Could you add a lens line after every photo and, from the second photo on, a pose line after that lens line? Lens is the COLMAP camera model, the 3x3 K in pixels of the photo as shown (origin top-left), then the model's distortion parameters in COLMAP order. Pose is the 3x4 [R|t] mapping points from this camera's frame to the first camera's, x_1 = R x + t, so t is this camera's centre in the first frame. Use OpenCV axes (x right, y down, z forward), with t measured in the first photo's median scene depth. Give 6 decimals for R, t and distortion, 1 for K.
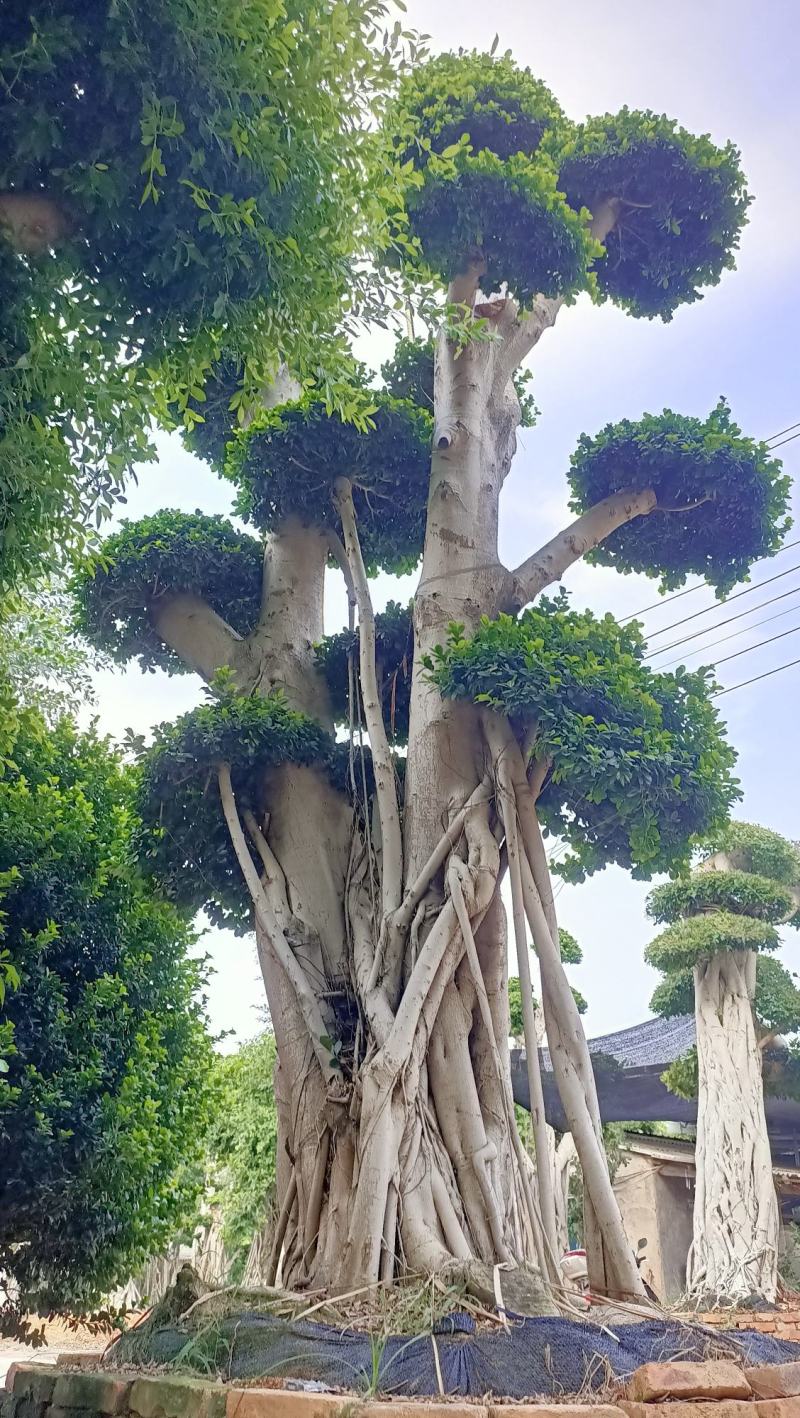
lens RADIAL K [[1066.9, 0, 398.7], [0, 1066.9, 705.4], [0, 0, 1]] dist [0.061216, -0.056671]
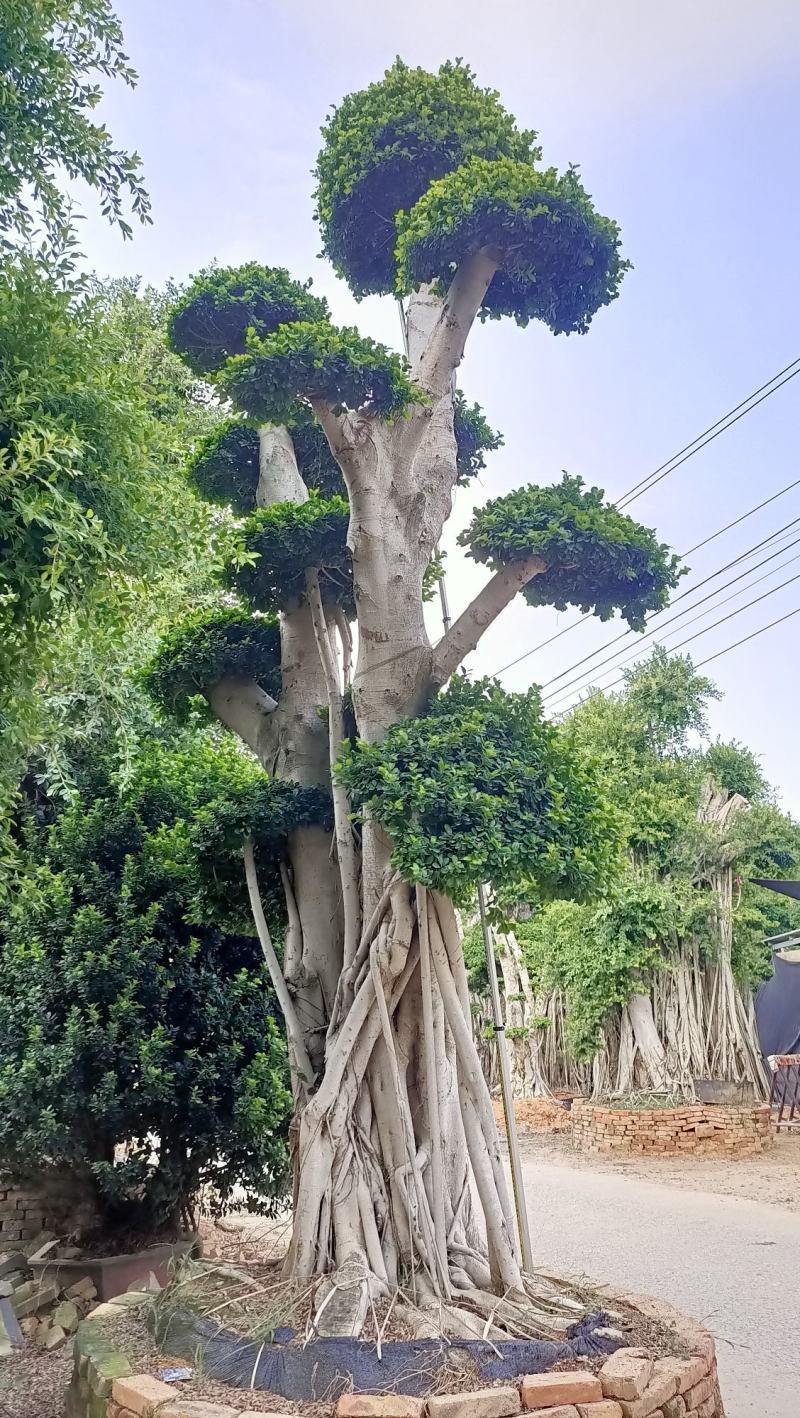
lens RADIAL K [[1066.9, 0, 397.1], [0, 1066.9, 713.5], [0, 0, 1]] dist [0.061216, -0.056671]
pose [[0.912634, -0.130313, -0.387451, 0.515156], [0.206702, 0.964836, 0.162375, -0.258762], [0.352667, -0.228276, 0.907478, -0.041083]]
